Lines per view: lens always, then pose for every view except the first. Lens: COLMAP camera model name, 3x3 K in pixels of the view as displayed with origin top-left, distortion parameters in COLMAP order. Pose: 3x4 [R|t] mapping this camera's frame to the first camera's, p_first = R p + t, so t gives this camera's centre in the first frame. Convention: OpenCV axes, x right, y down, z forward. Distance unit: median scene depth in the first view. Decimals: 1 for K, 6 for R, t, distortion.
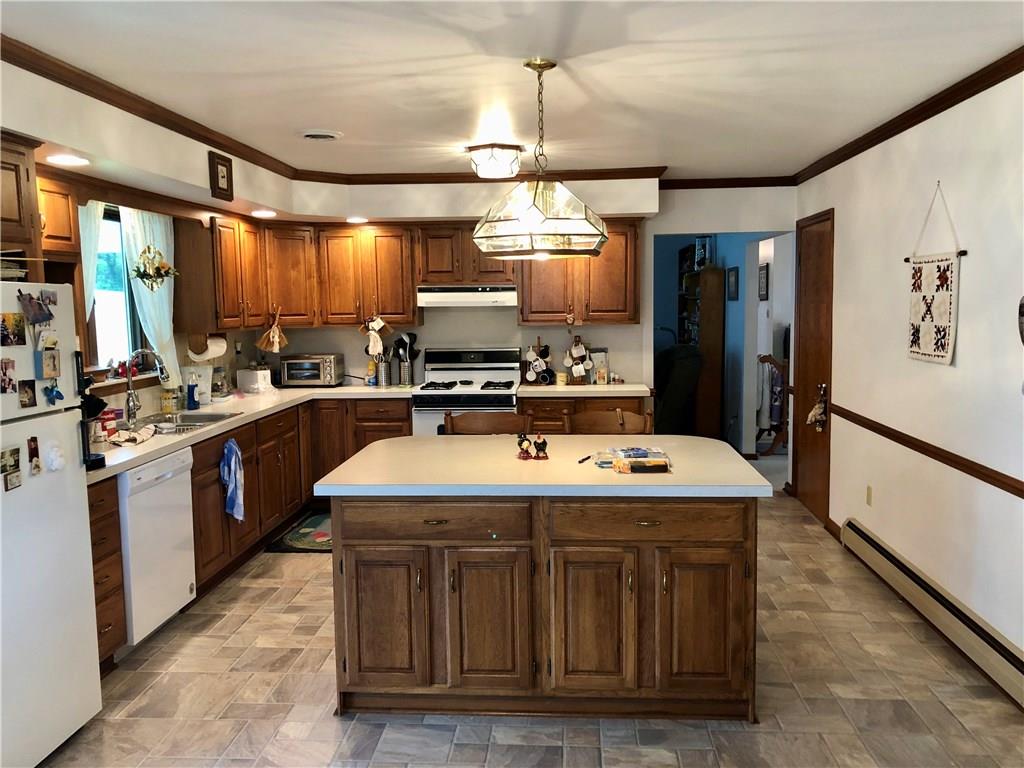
lens RADIAL K [[851.7, 0, 511.2], [0, 851.7, 384.6], [0, 0, 1]] dist [0.016211, -0.022597]
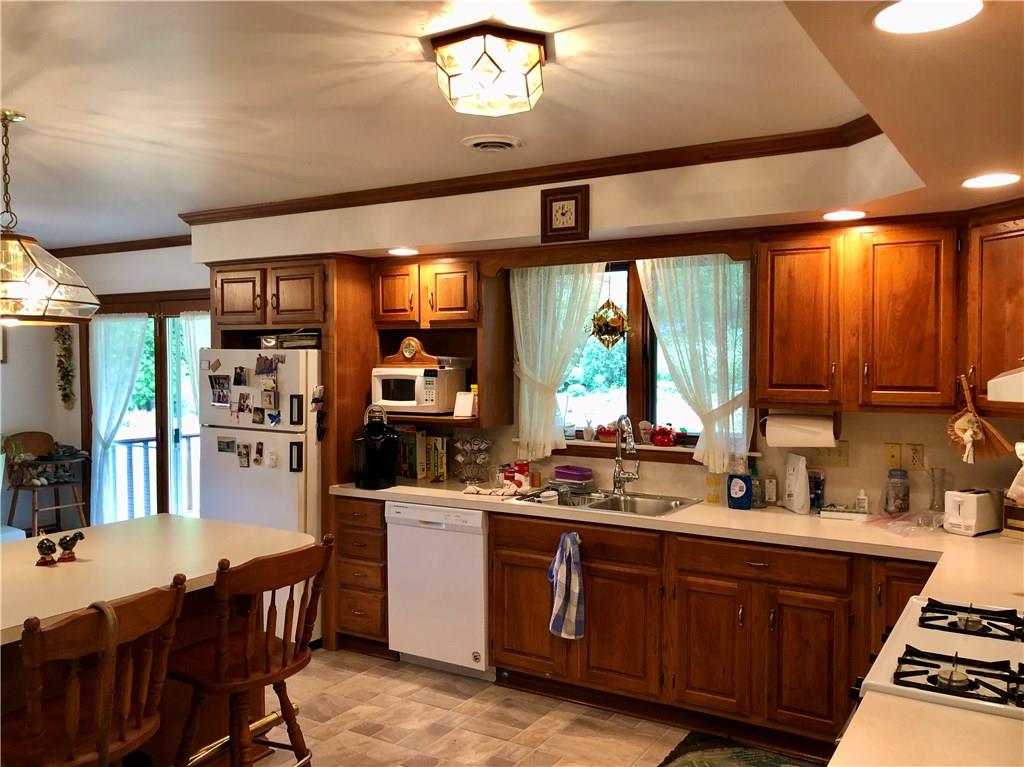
lens RADIAL K [[851.7, 0, 512.4], [0, 851.7, 382.8], [0, 0, 1]] dist [0.016211, -0.022597]
pose [[-0.455506, 0.038775, -0.889388, 0.453952], [-0.084174, 0.992699, 0.086389, -0.156571], [0.886245, 0.114214, -0.448916, 1.428009]]
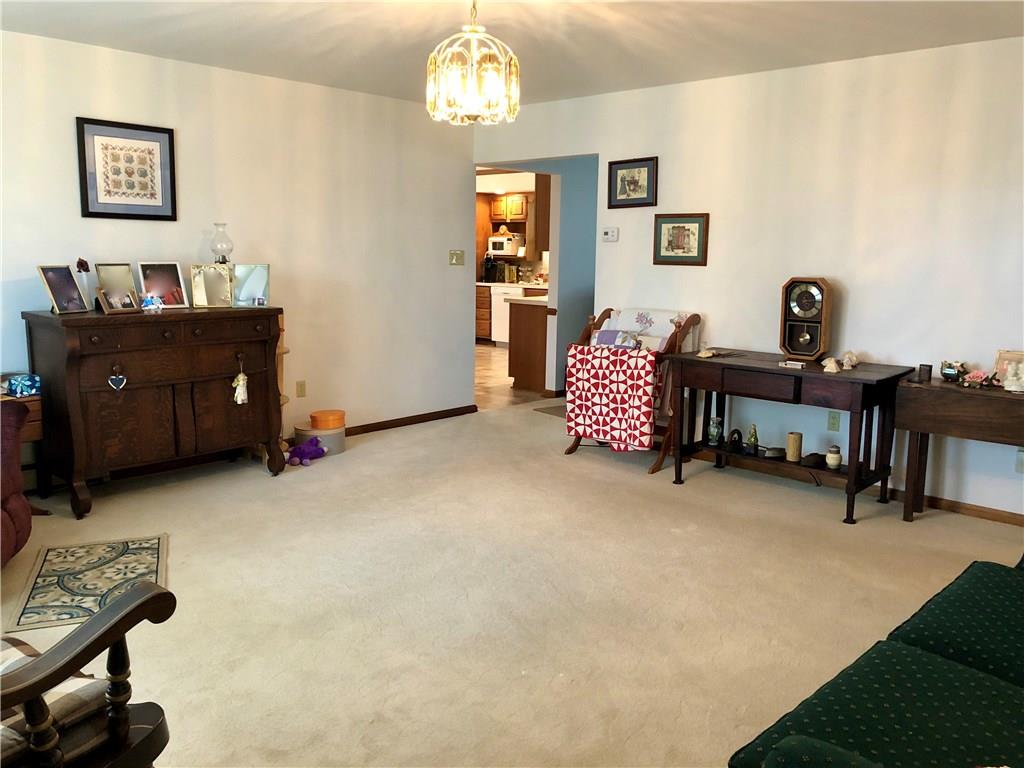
lens RADIAL K [[851.7, 0, 512.1], [0, 851.7, 384.7], [0, 0, 1]] dist [0.016211, -0.022597]
pose [[-0.633885, 0.136125, -0.761354, 1.686643], [-0.075881, 0.968695, 0.236373, -0.263465], [0.769696, 0.207606, -0.603711, 2.600913]]
